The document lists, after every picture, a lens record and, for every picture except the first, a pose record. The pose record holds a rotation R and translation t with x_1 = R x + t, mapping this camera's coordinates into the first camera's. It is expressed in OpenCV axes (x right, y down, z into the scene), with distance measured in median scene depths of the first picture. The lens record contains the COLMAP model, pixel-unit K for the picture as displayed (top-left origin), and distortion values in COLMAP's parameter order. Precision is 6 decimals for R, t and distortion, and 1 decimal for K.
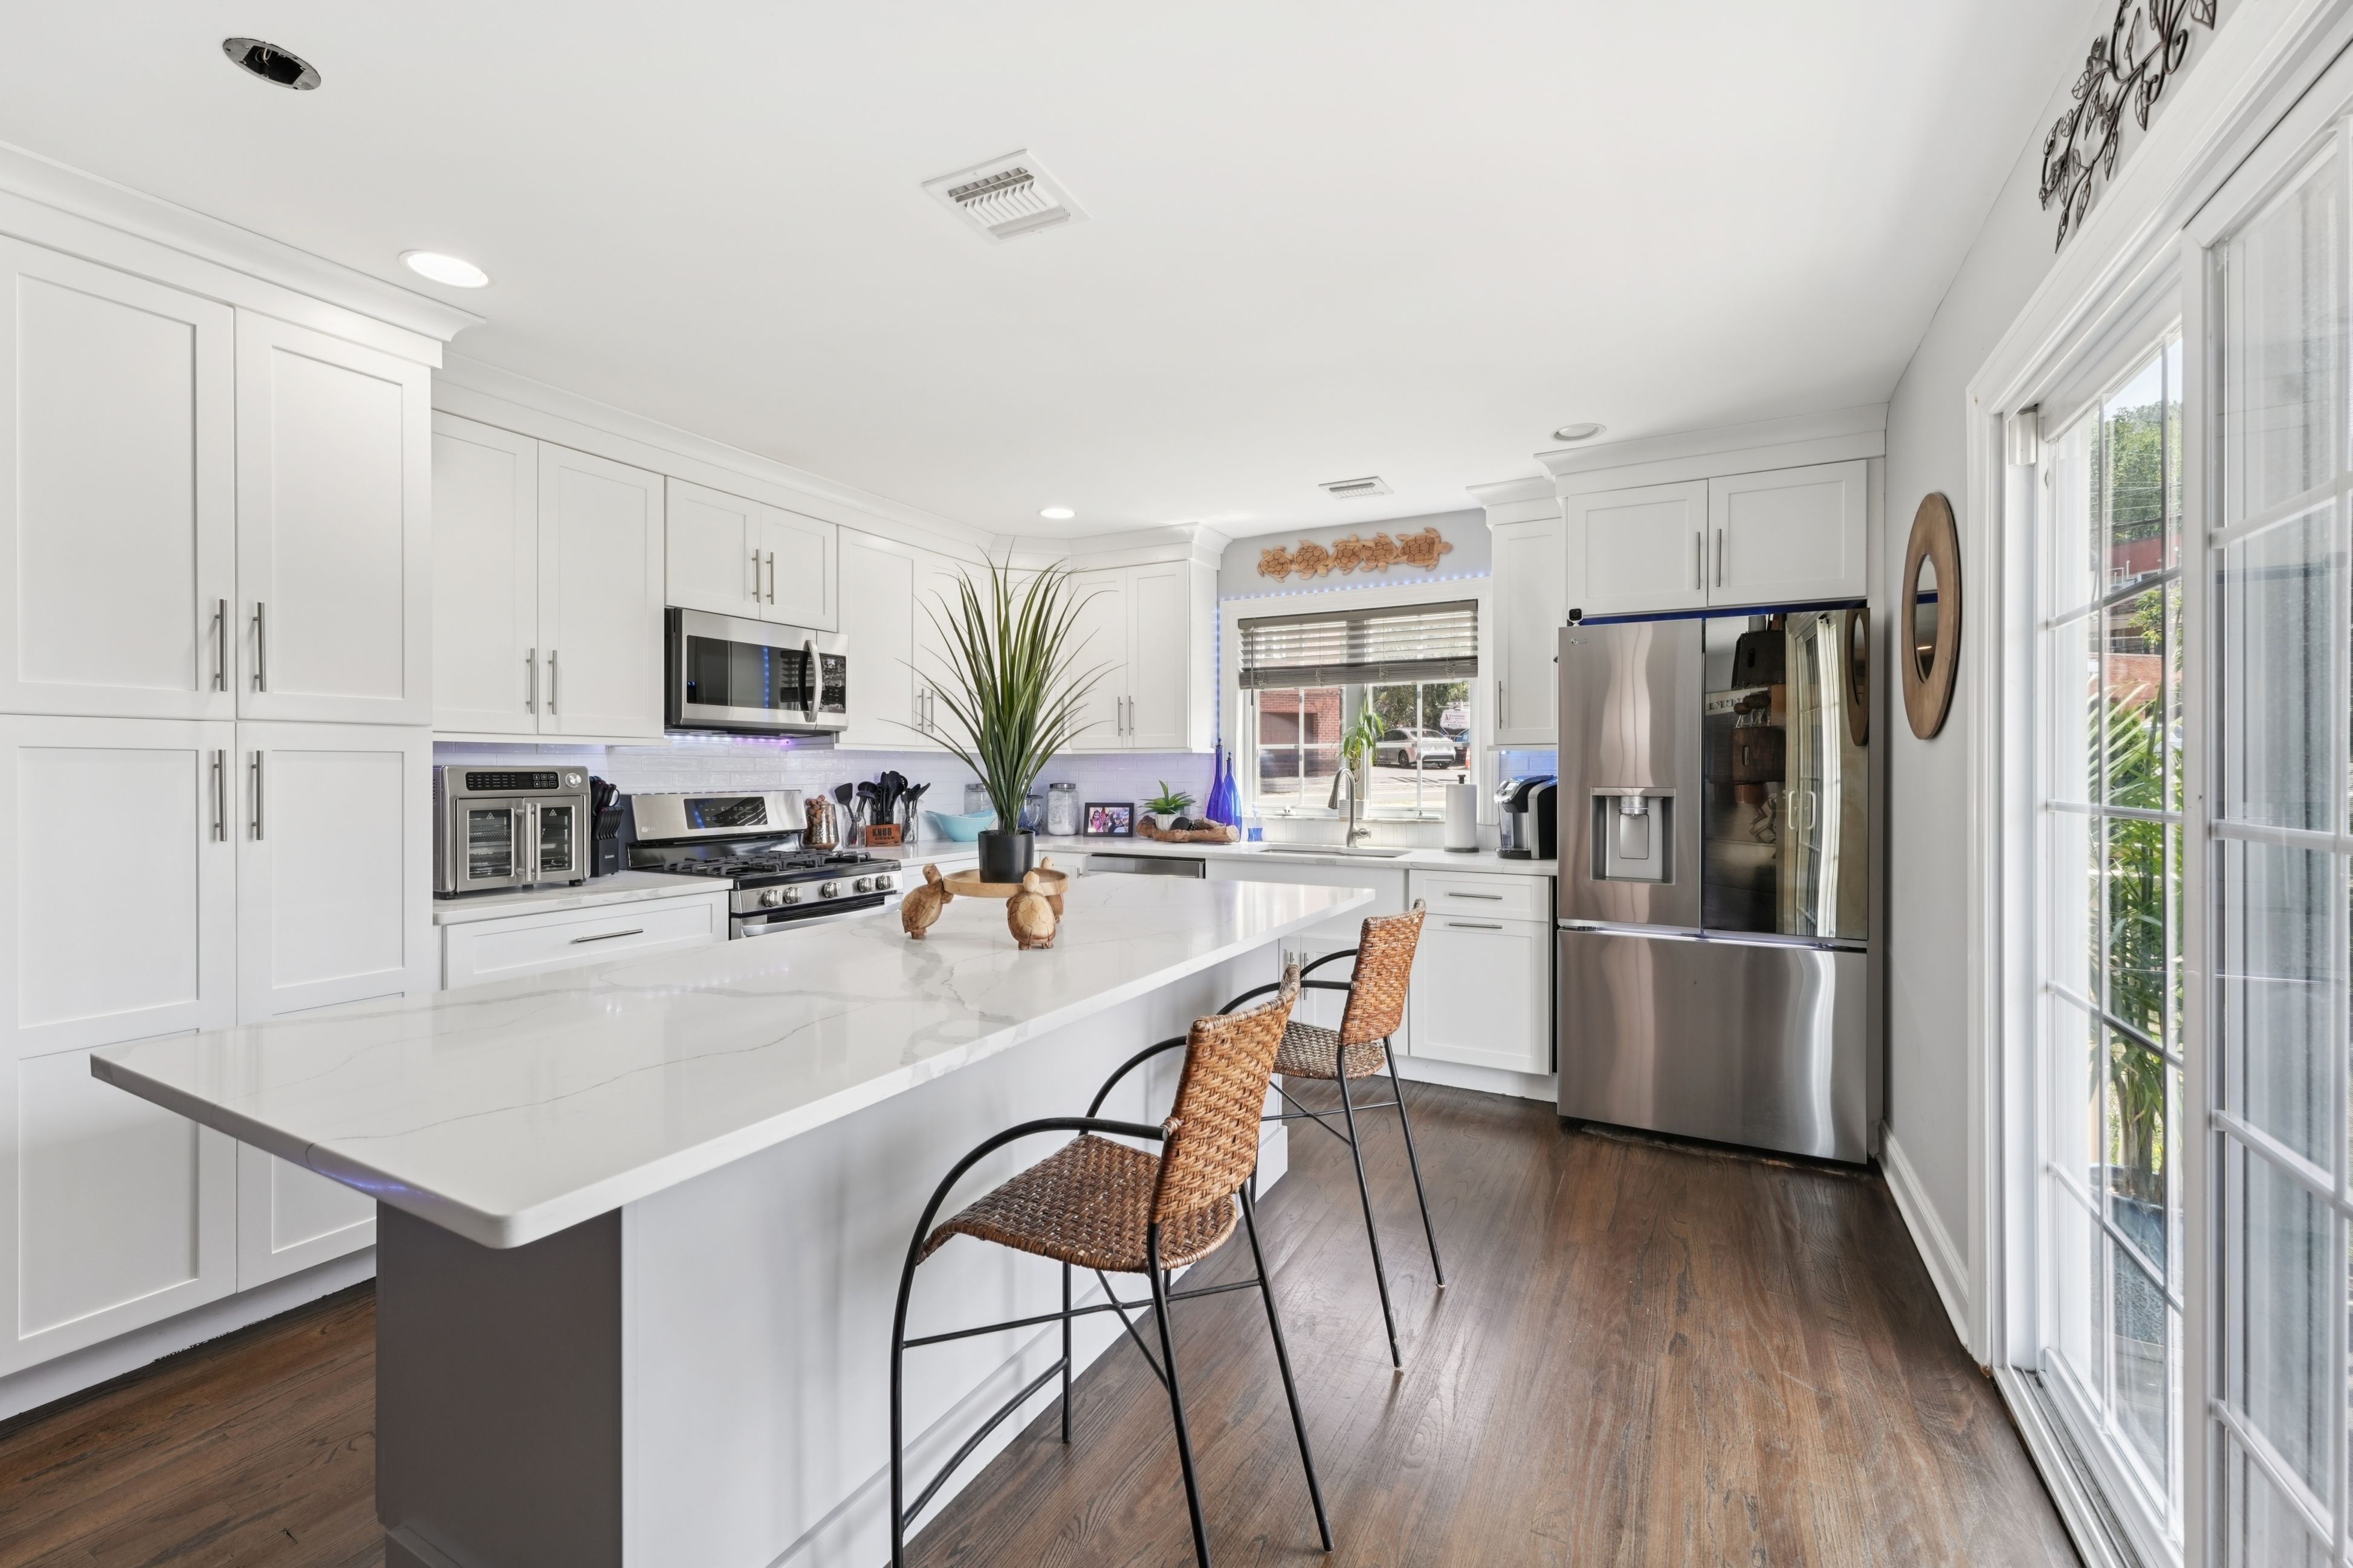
lens RADIAL K [[987.8, 0, 1113.4], [0, 987.8, 760.7], [0, 0, 1]] dist [-0.002937, 0.002591]
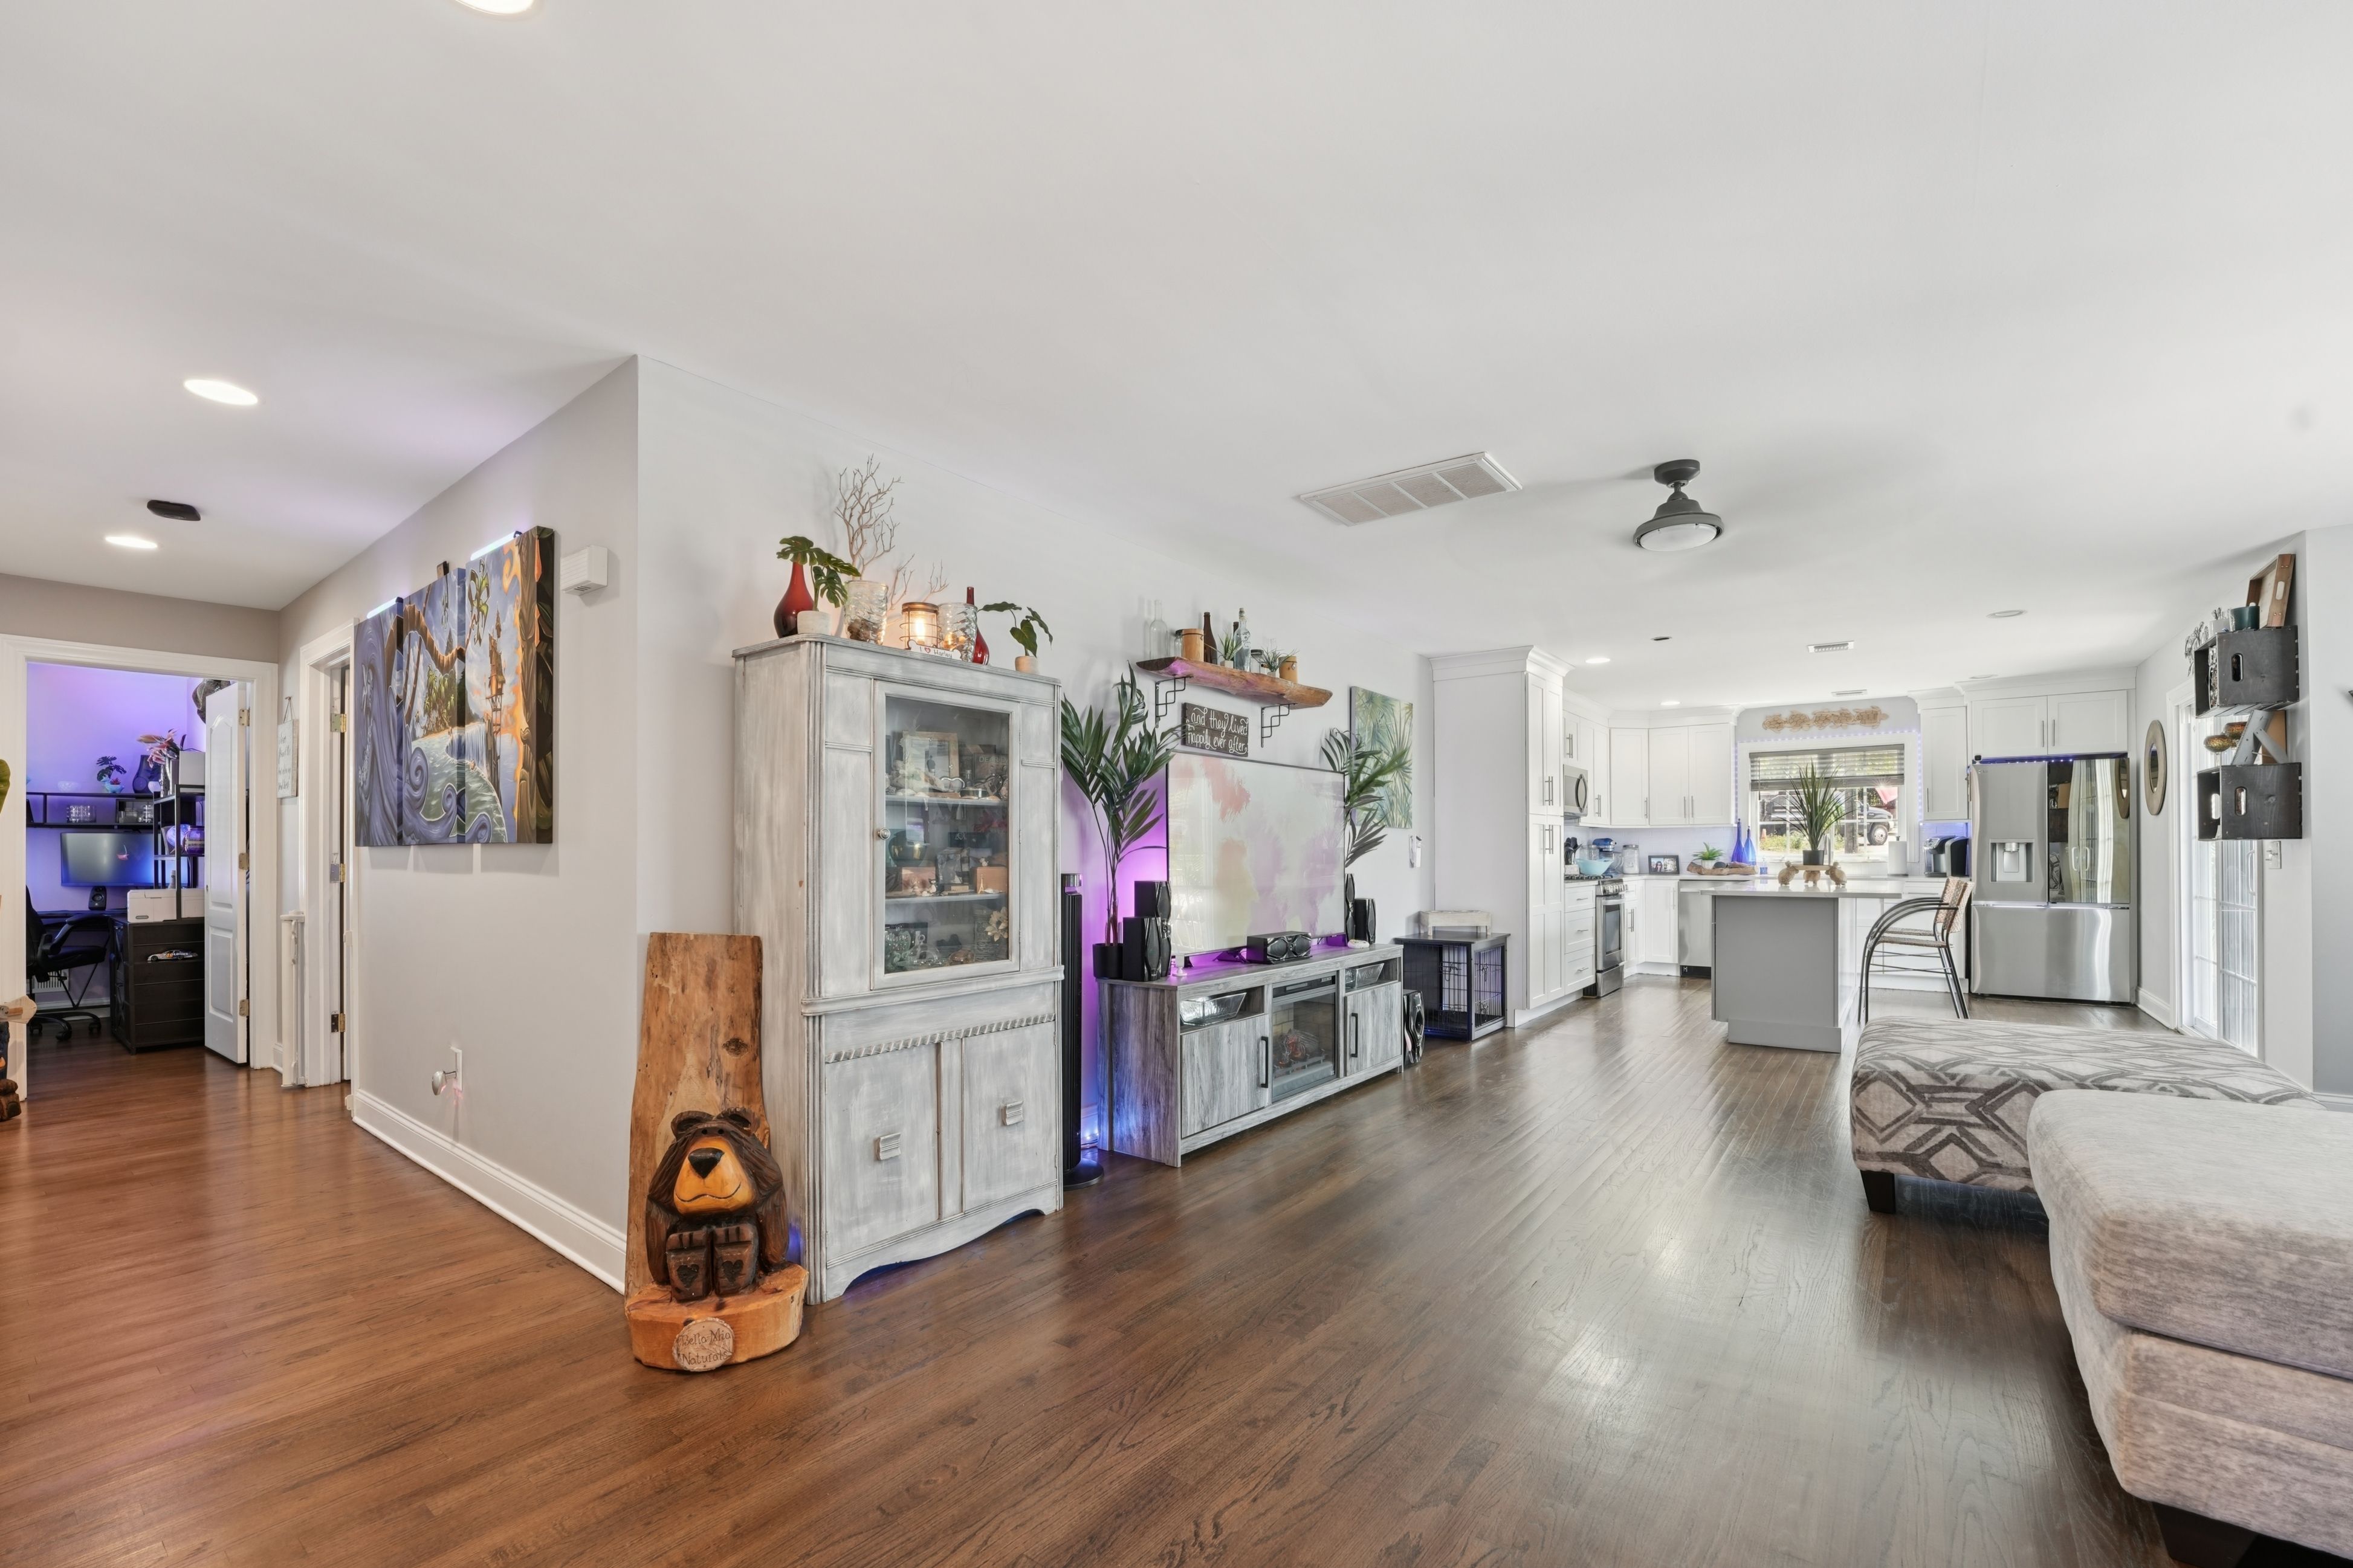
lens RADIAL K [[987.8, 0, 1192.5], [0, 987.8, 849.4], [0, 0, 1]] dist [-0.002937, 0.002591]
pose [[0.994649, -0.009926, -0.102838, -0.791658], [0.010683, 0.999920, 0.006811, 0.012071], [0.102762, -0.007873, 0.994675, -1.023646]]
